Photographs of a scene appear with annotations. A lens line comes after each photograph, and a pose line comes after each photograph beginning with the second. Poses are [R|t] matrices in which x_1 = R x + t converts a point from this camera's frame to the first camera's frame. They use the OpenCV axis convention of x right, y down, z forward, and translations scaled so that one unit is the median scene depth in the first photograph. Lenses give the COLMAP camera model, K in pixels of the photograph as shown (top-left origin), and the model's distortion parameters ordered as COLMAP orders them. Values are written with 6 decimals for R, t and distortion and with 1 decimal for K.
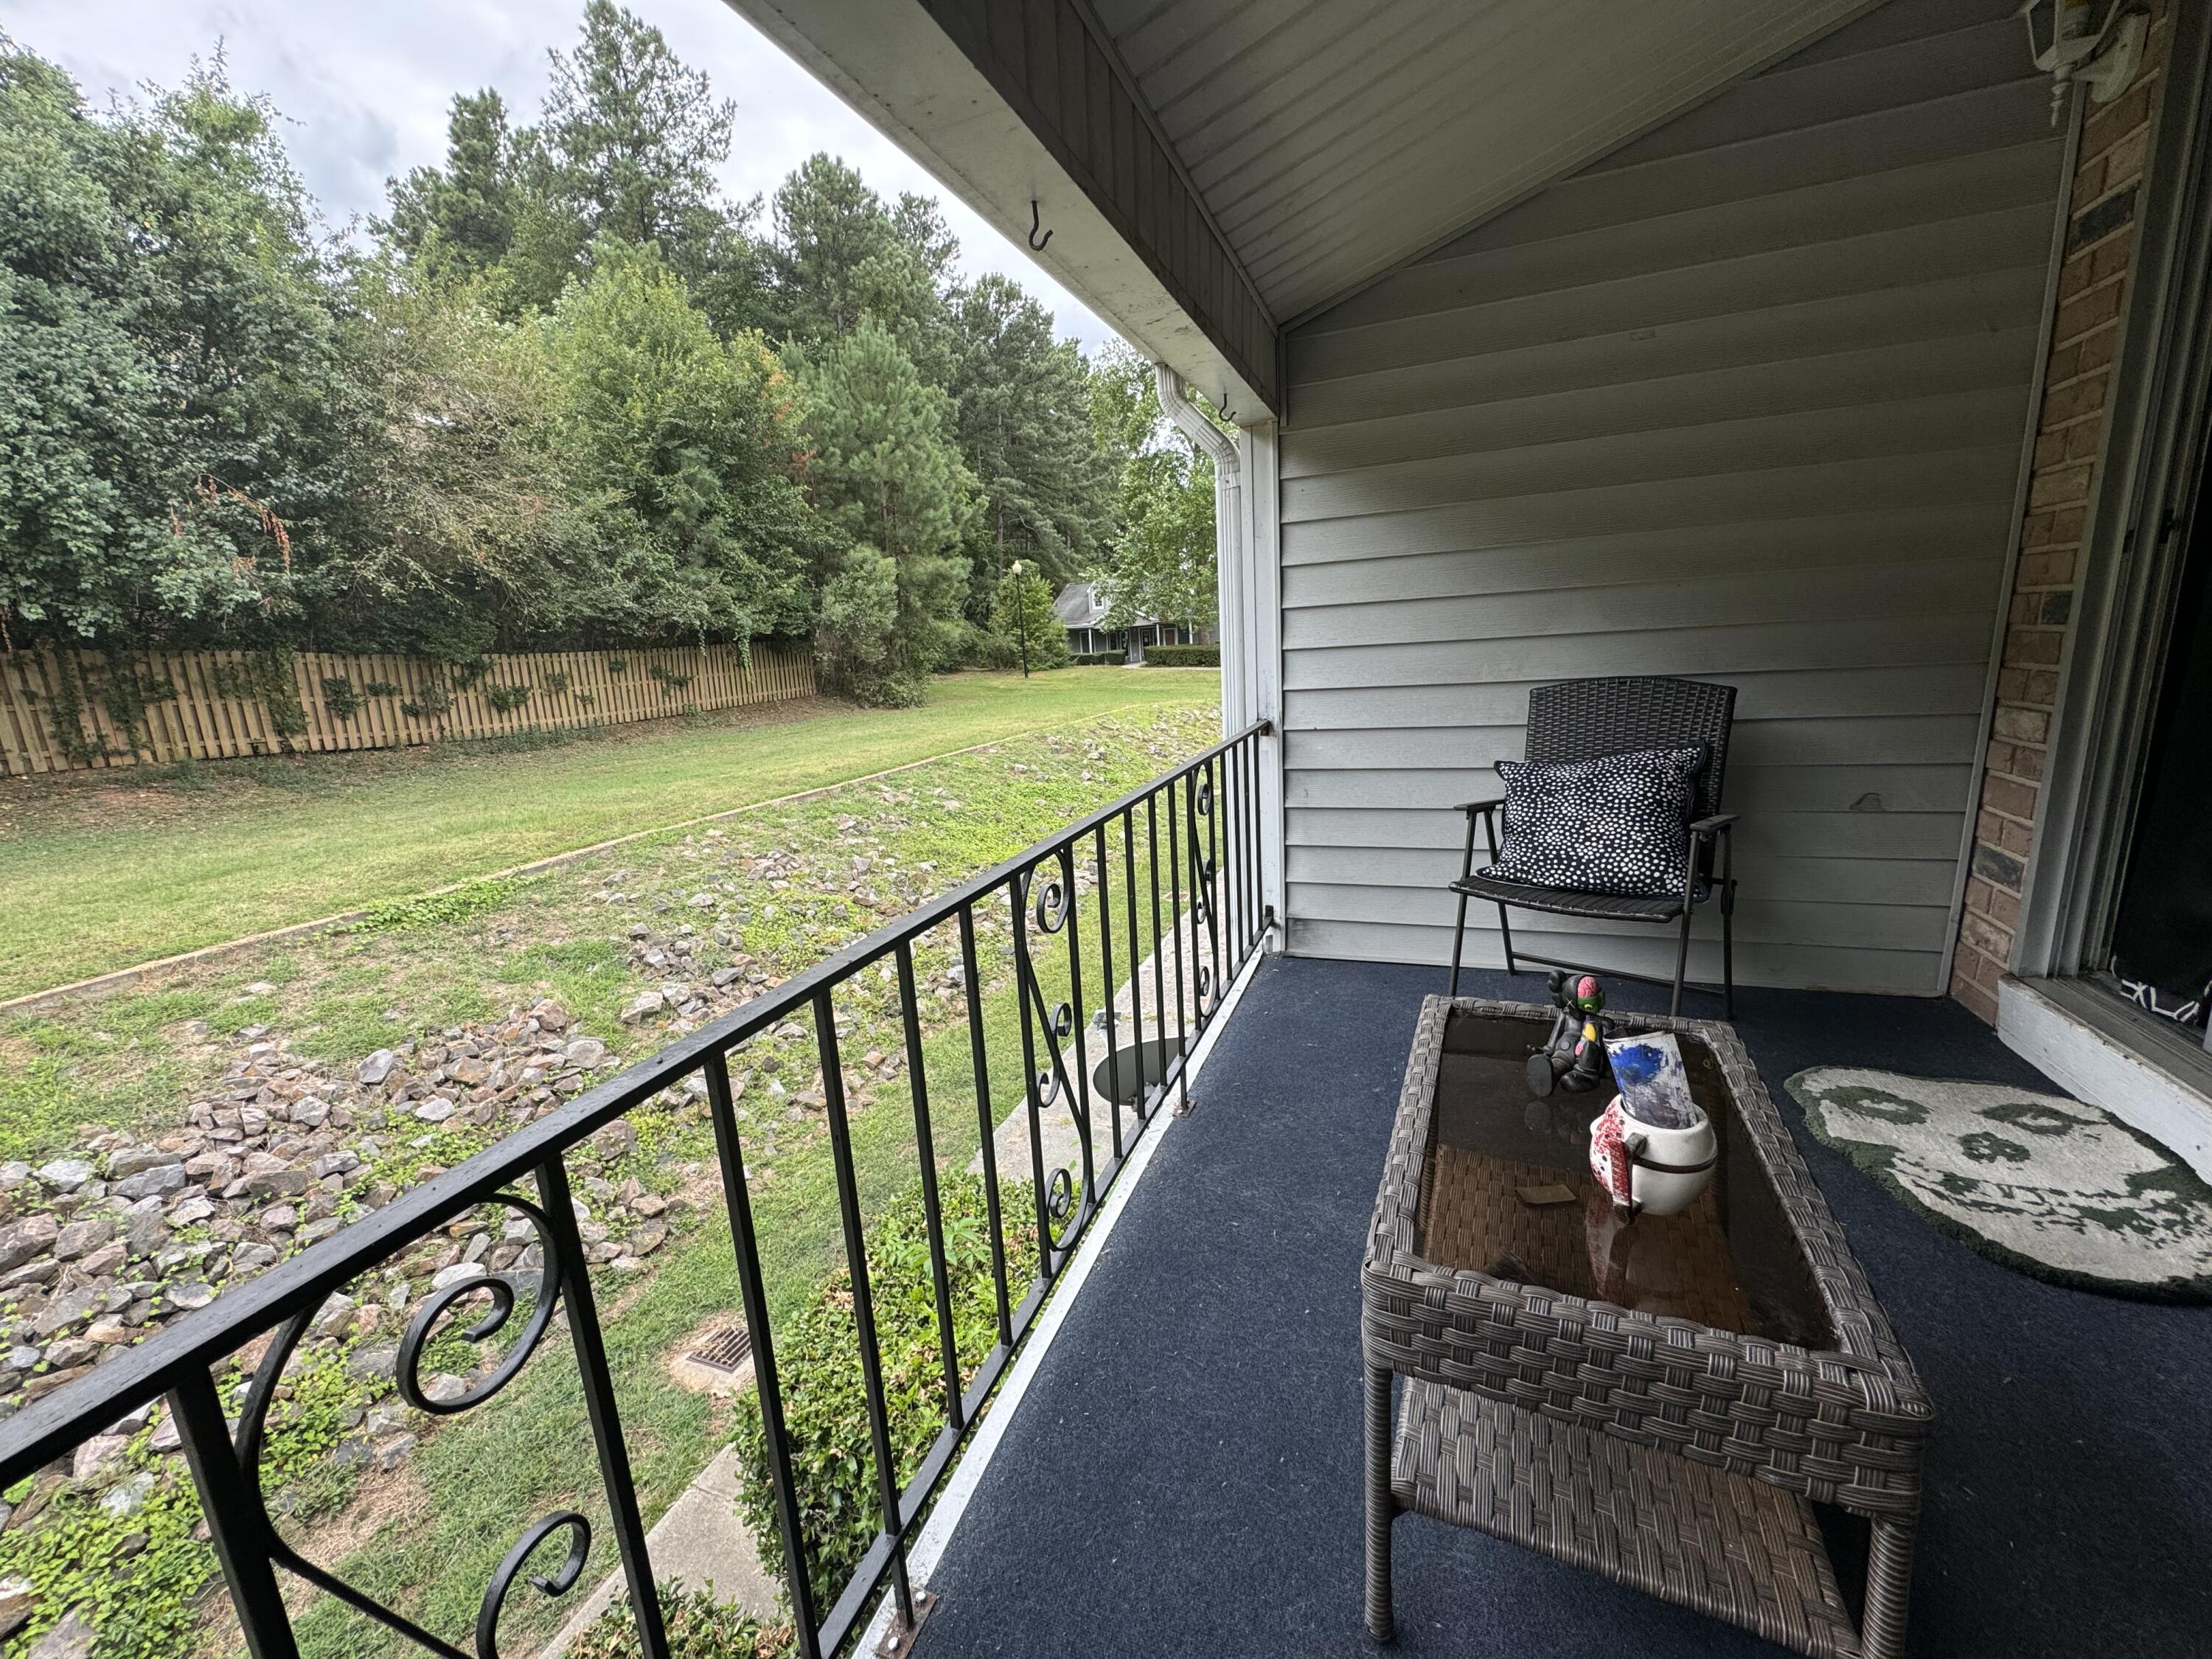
lens RADIAL K [[903.7, 0, 1088.6], [0, 903.7, 838.1], [0, 0, 1]] dist [-0.000453, 0.000273]
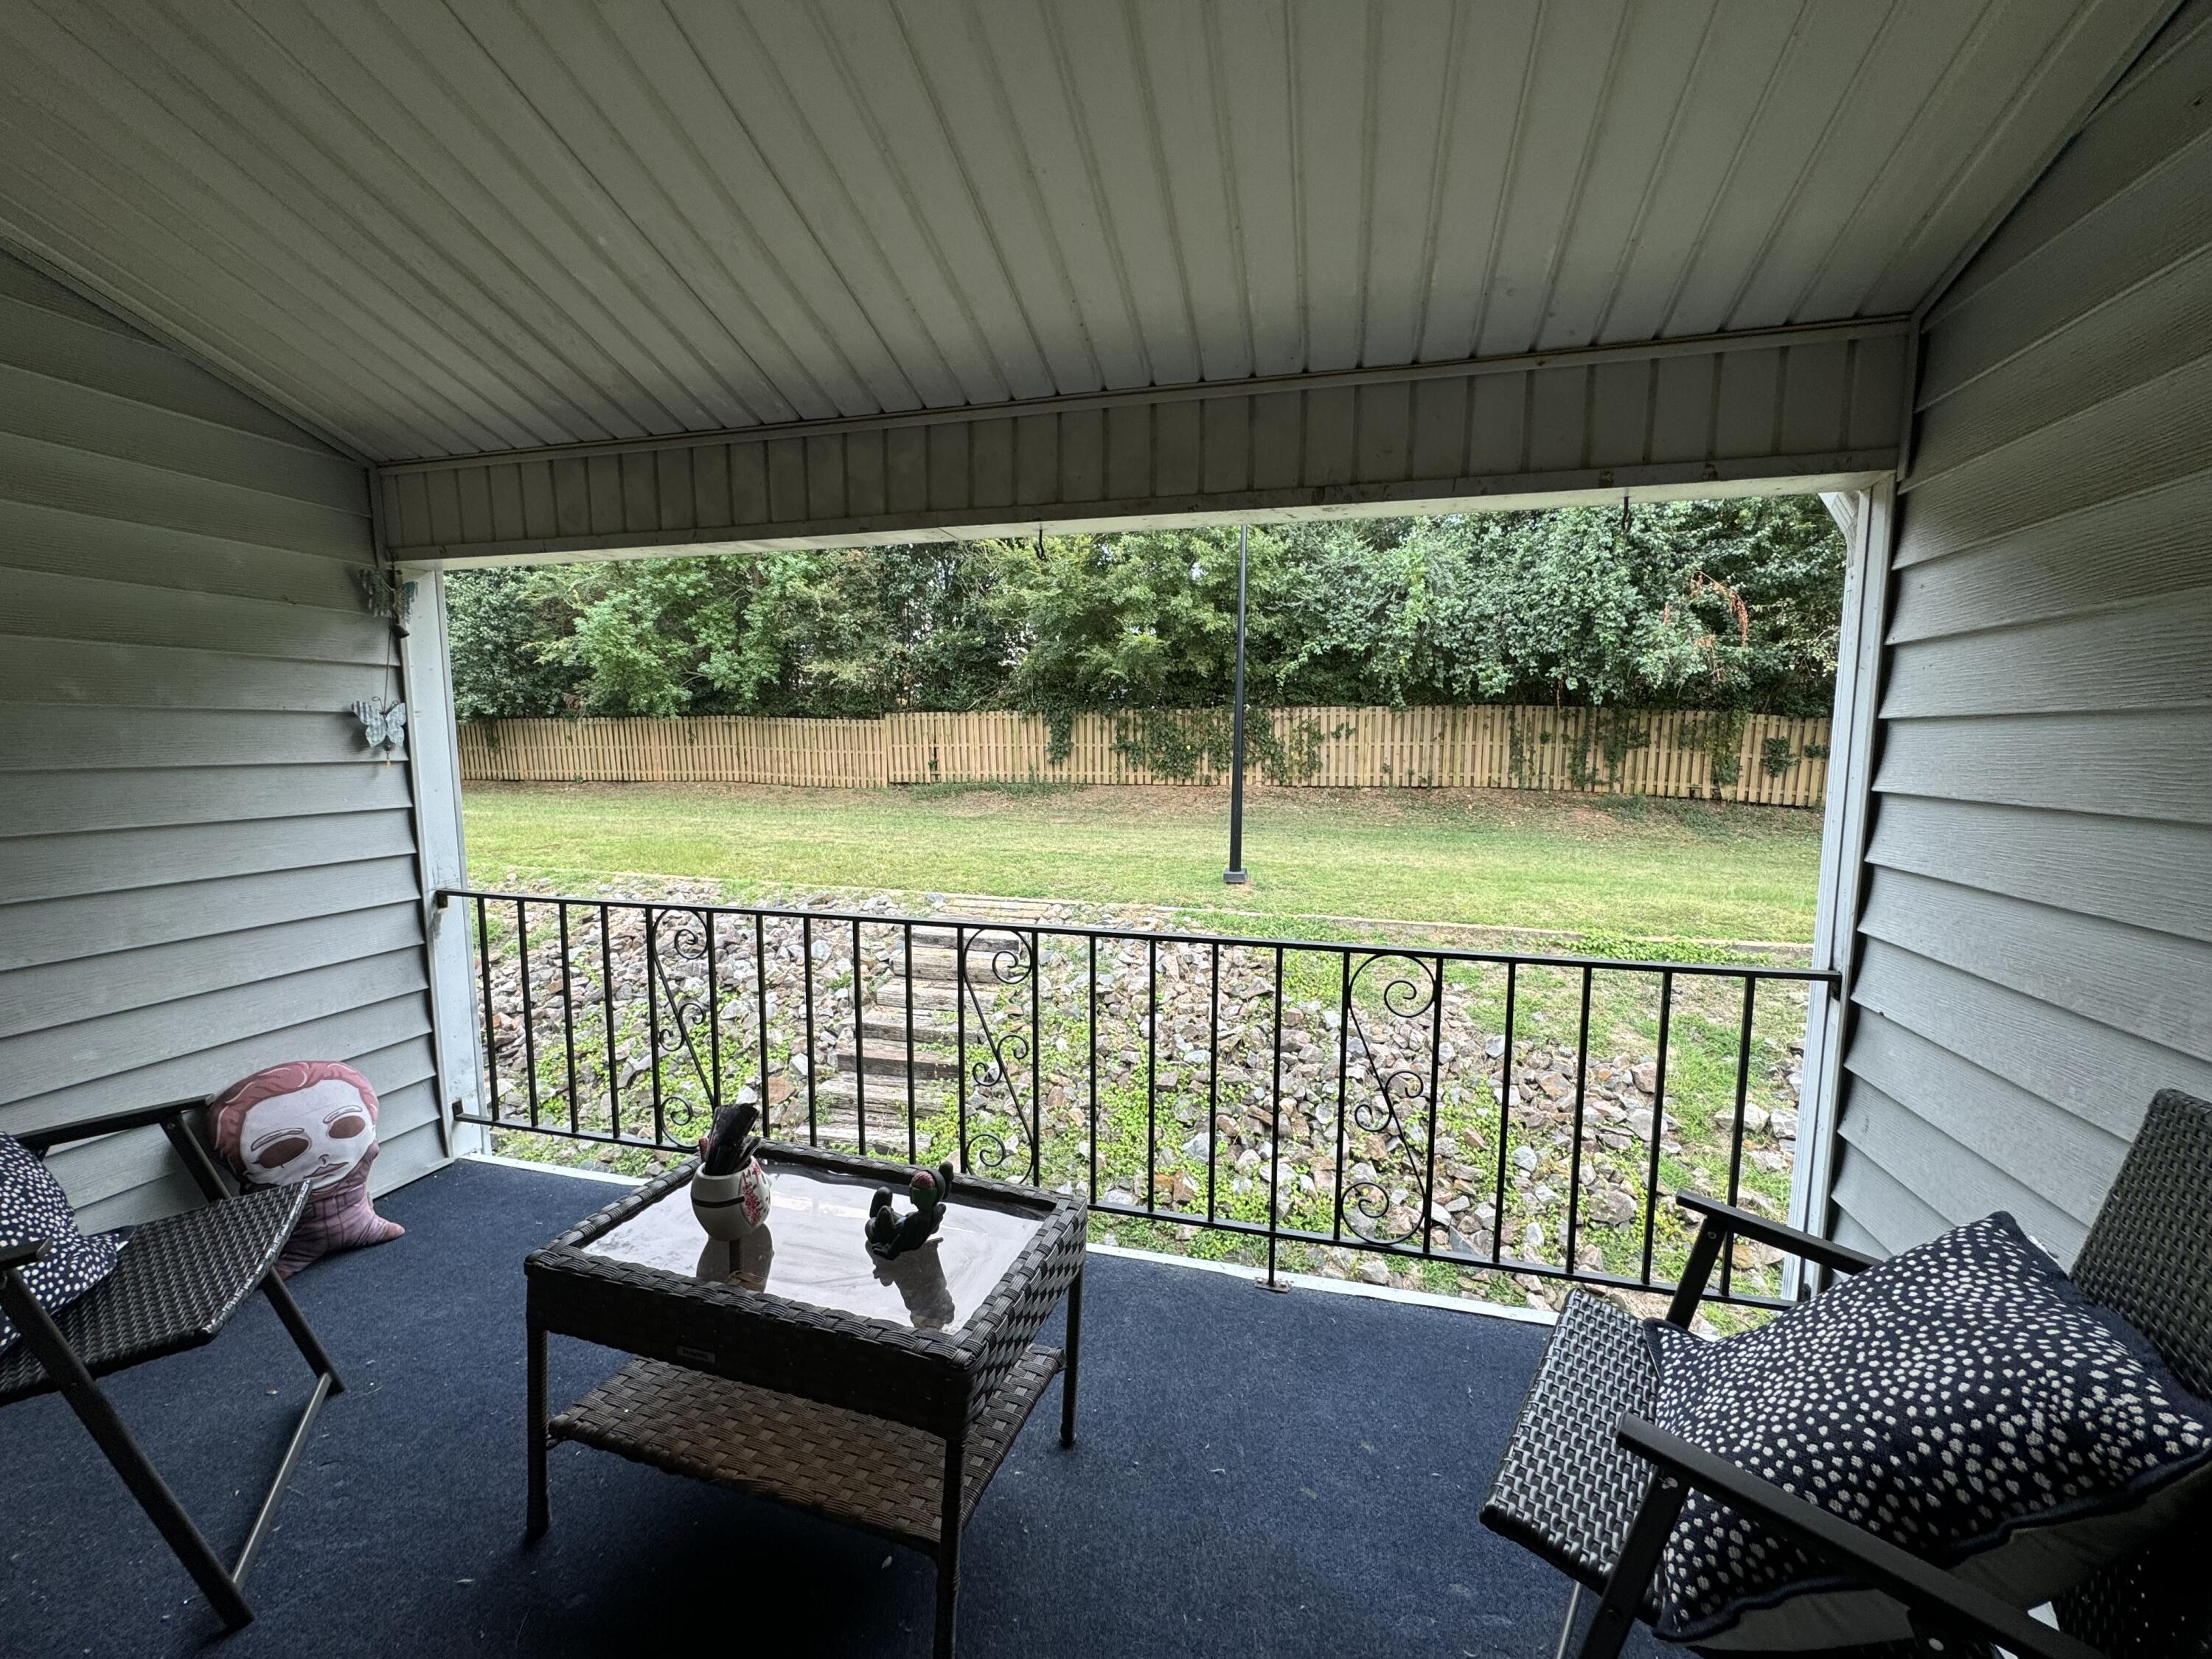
lens RADIAL K [[903.7, 0, 1107.3], [0, 903.7, 815.4], [0, 0, 1]] dist [-0.000453, 0.000273]
pose [[0.087384, 0.149498, -0.984893, 0.211936], [-0.219724, 0.967218, 0.127320, -0.058817], [0.971641, 0.205279, 0.117368, 0.133871]]
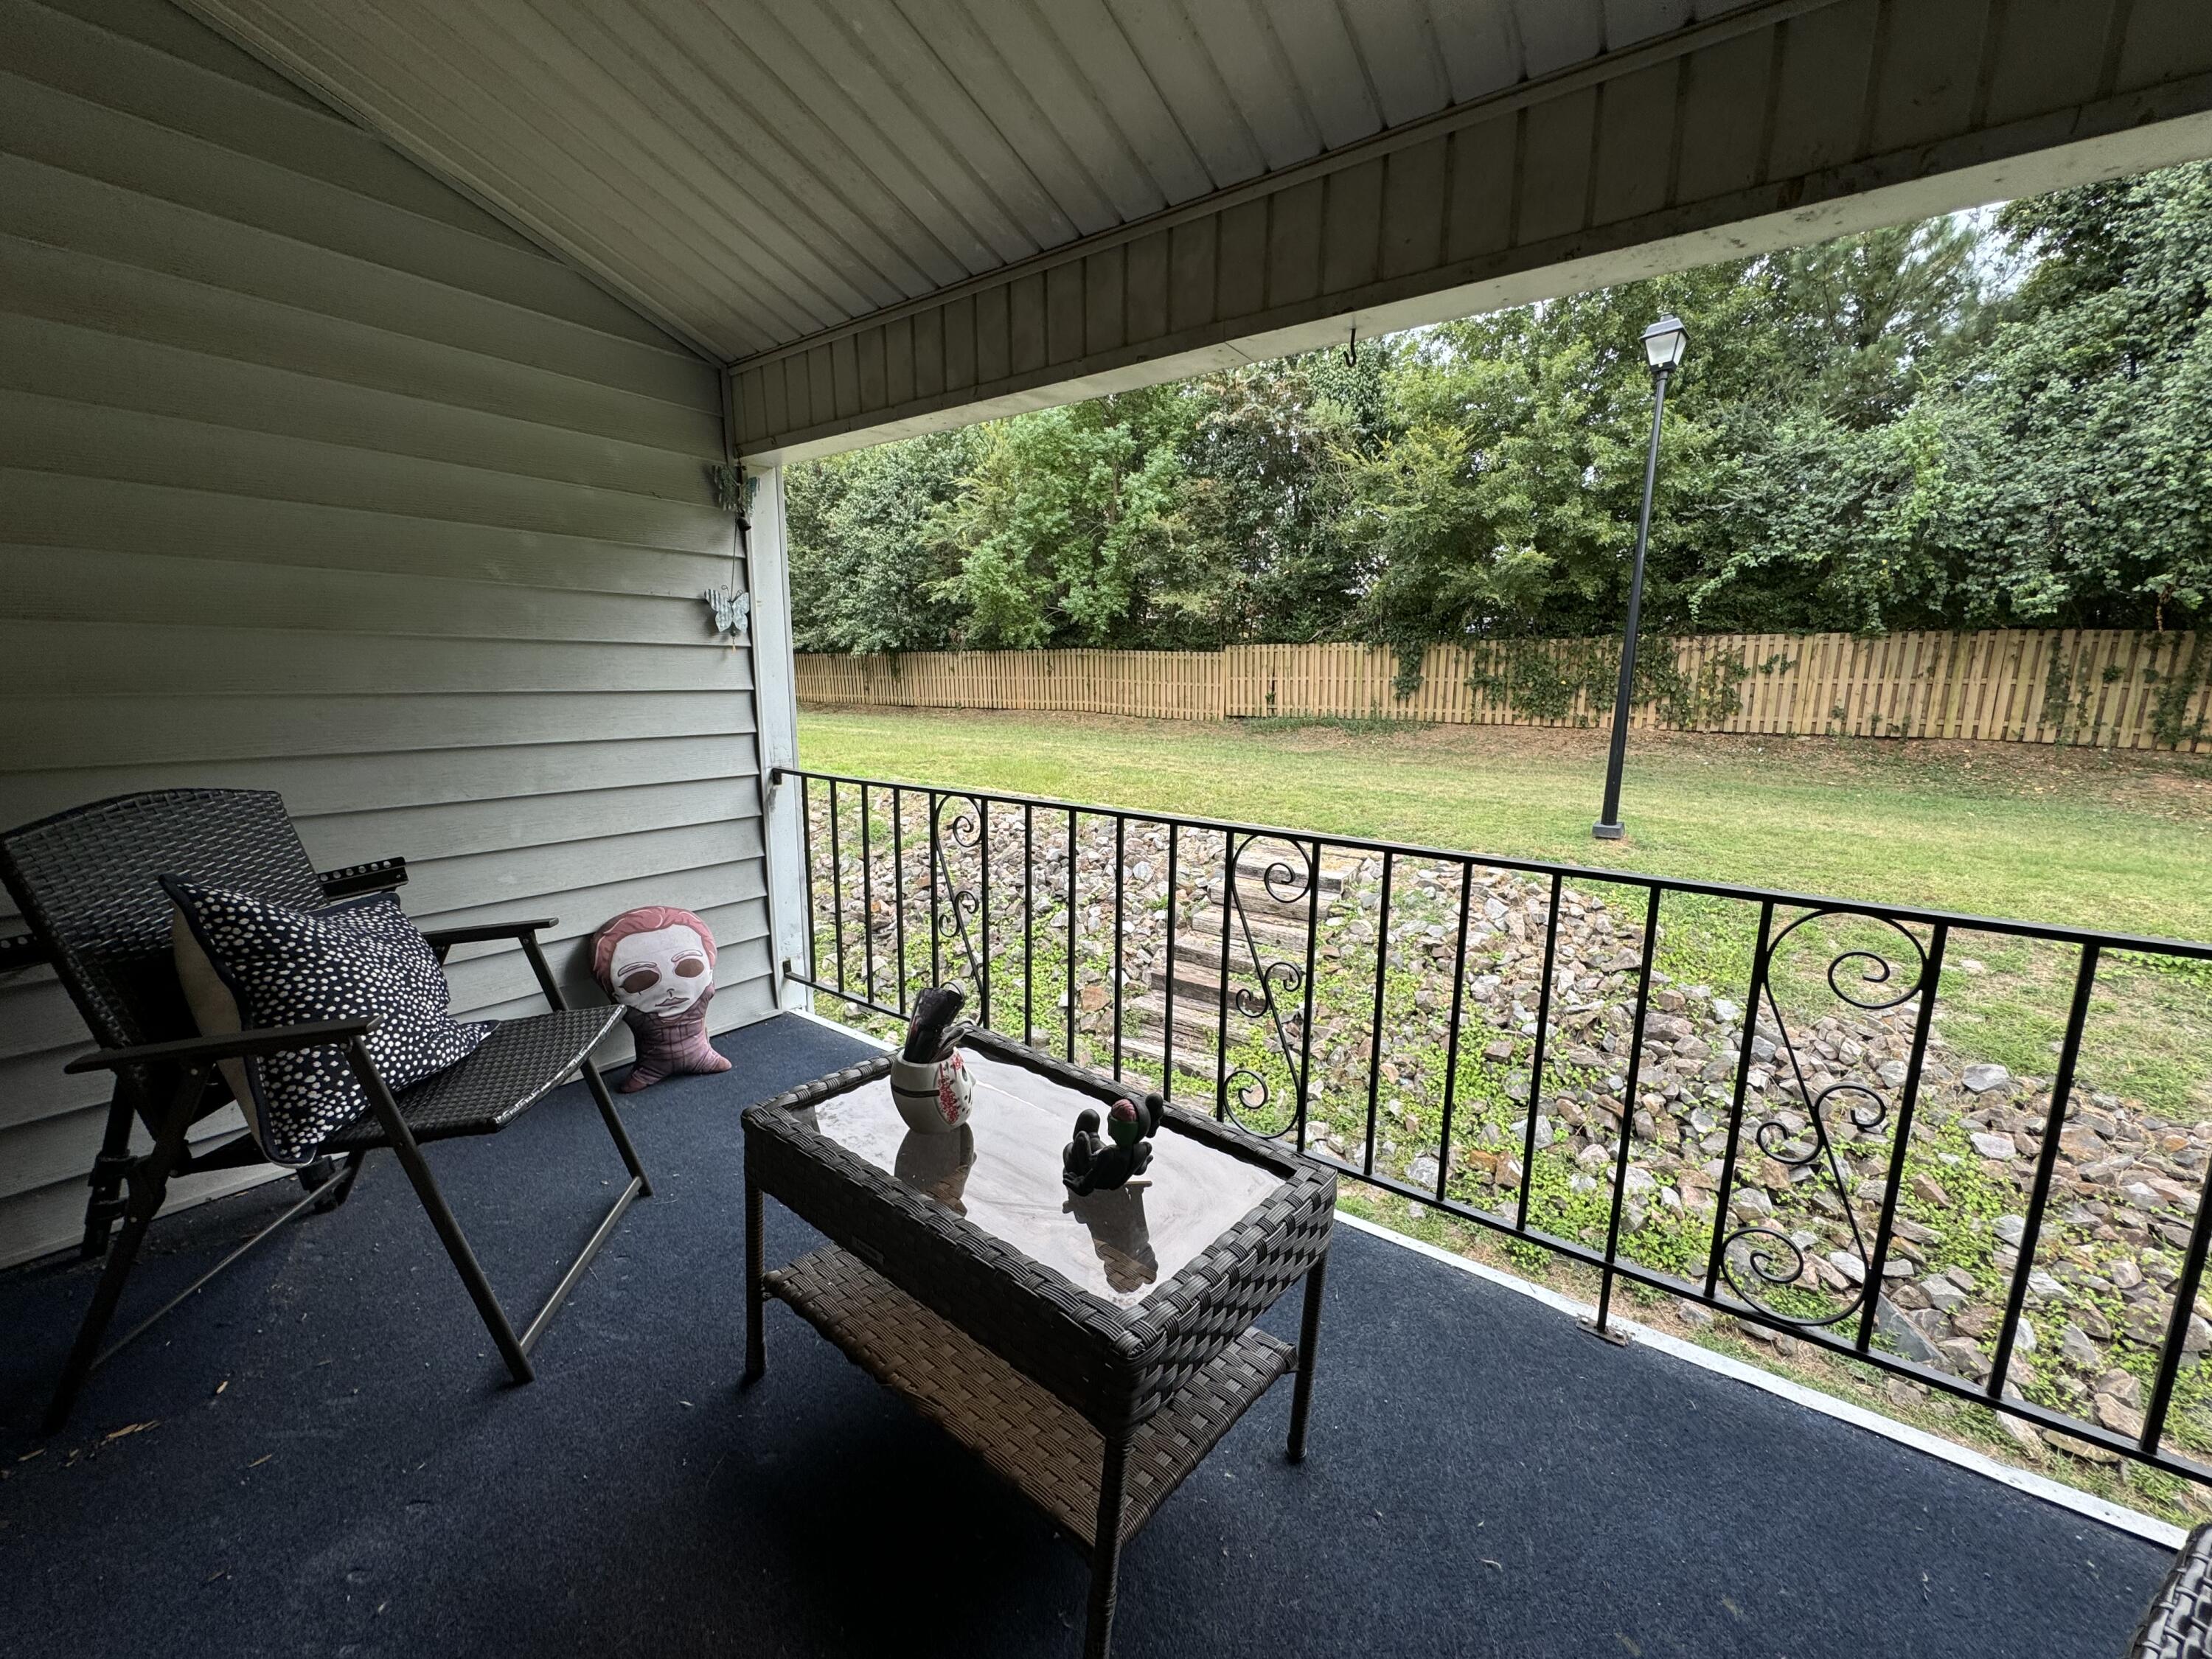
lens RADIAL K [[903.7, 0, 1101.3], [0, 903.7, 821.7], [0, 0, 1]] dist [-0.000453, 0.000273]
pose [[-0.288755, 0.214384, -0.933092, 0.179113], [-0.200005, 0.939596, 0.277772, -0.045392], [0.936279, 0.266831, -0.228435, 0.148186]]
